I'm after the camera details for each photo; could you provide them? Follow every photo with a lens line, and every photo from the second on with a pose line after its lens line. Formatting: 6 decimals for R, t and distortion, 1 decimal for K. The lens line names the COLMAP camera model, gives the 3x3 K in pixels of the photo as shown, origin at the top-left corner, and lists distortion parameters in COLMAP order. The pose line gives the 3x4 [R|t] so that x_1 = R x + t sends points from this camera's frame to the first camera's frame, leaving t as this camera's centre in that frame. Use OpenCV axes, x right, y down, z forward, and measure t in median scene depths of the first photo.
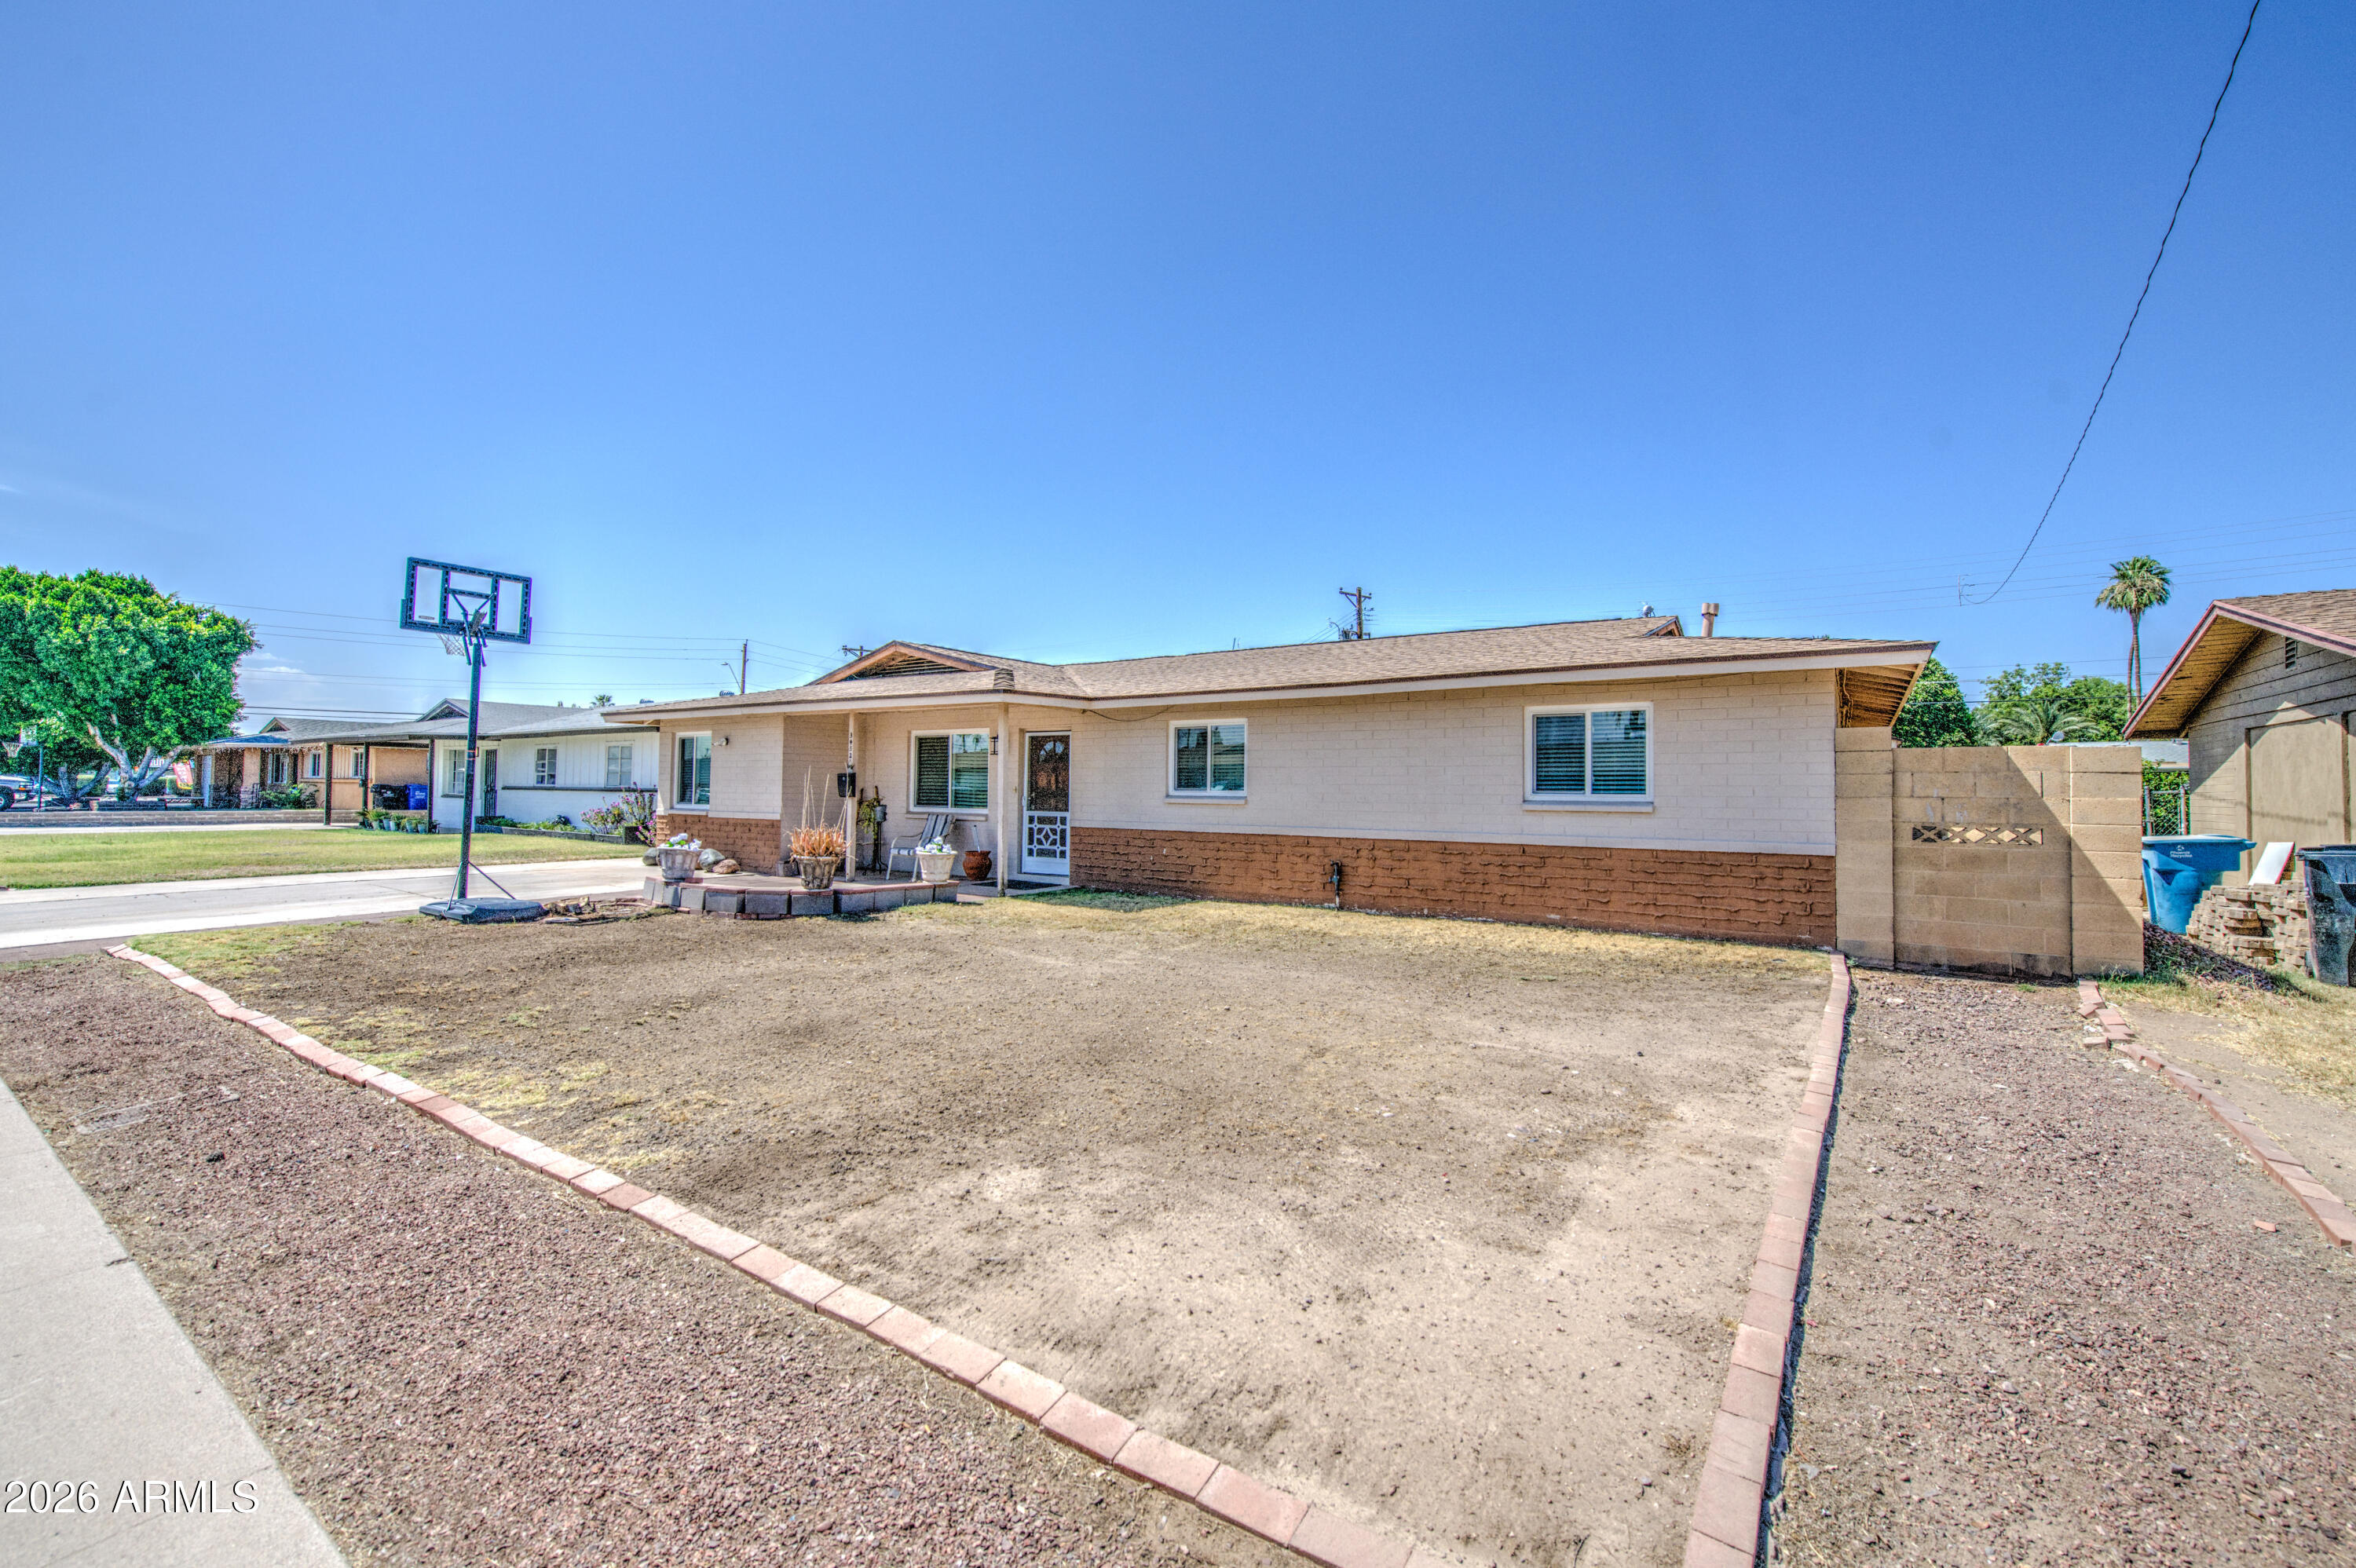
lens RADIAL K [[994.1, 0, 1188.0], [0, 994.1, 763.8], [0, 0, 1]] dist [-0.000288, -0.000900]
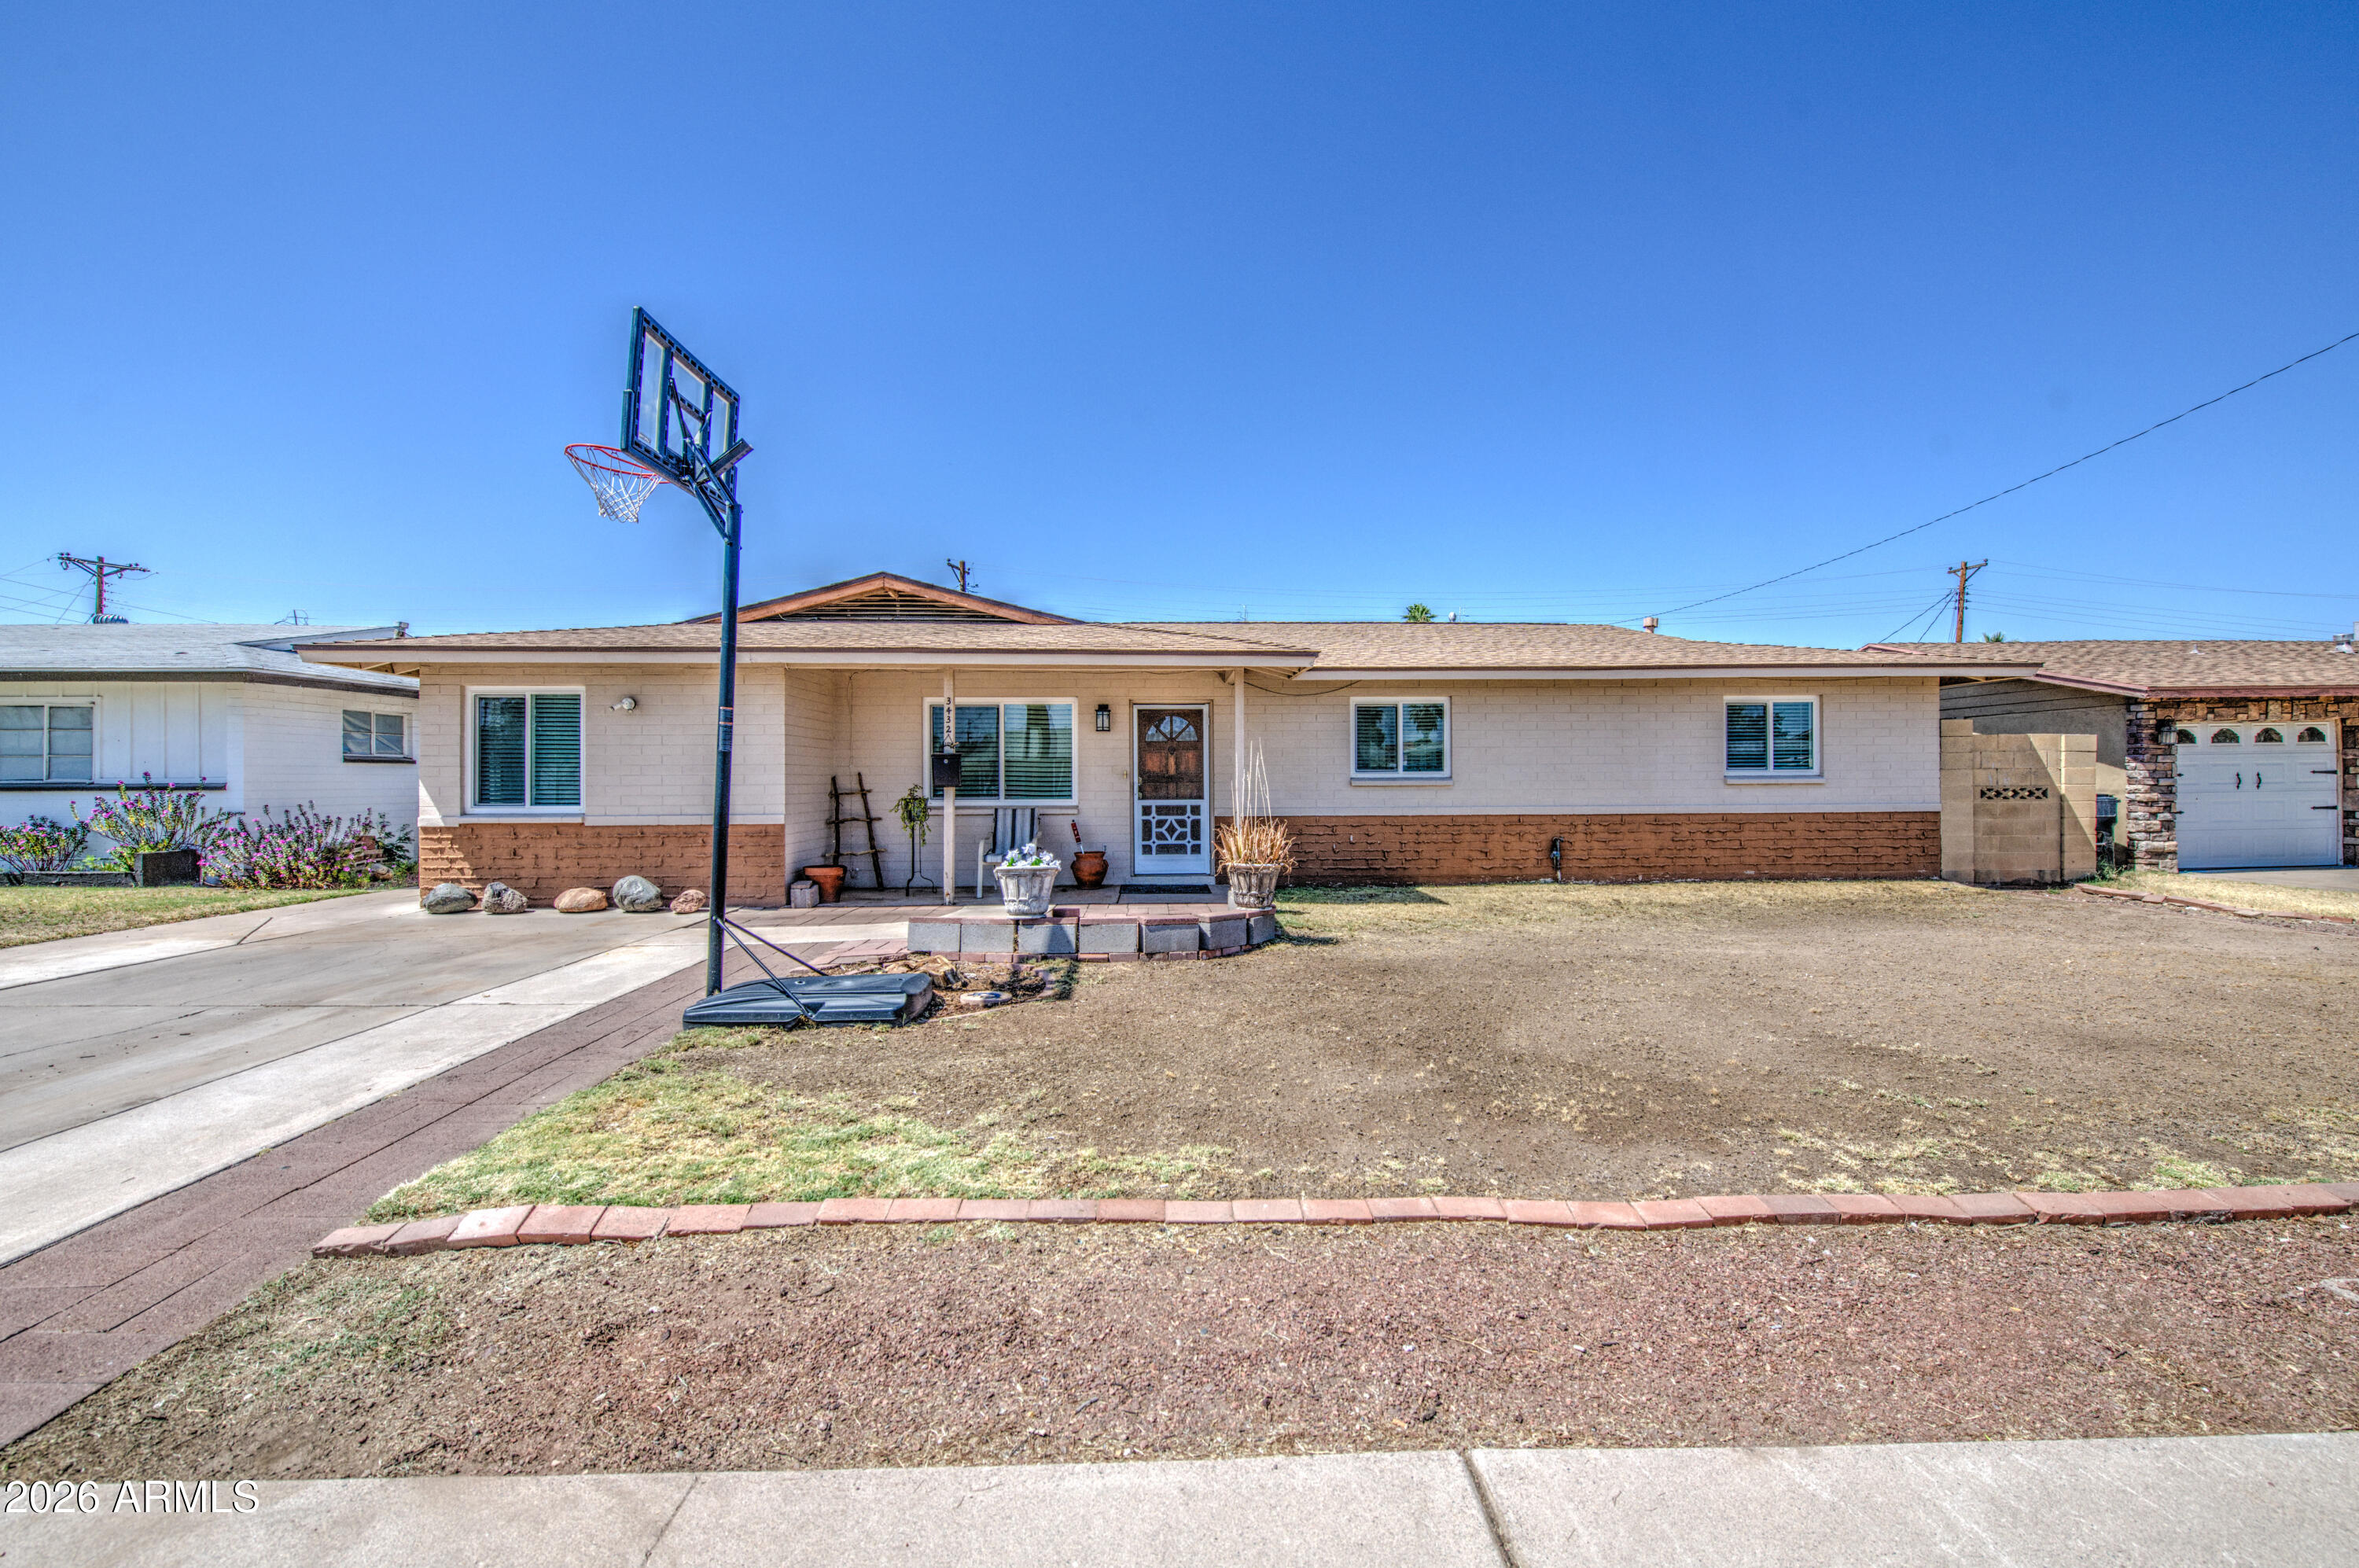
lens RADIAL K [[995.5, 0, 1182.7], [0, 995.5, 790.9], [0, 0, 1]] dist [-0.000288, -0.000900]
pose [[0.798889, -0.022279, 0.601066, -0.804397], [-0.002971, 0.999155, 0.040983, 0.007585], [-0.601471, -0.034527, 0.798148, 0.408889]]
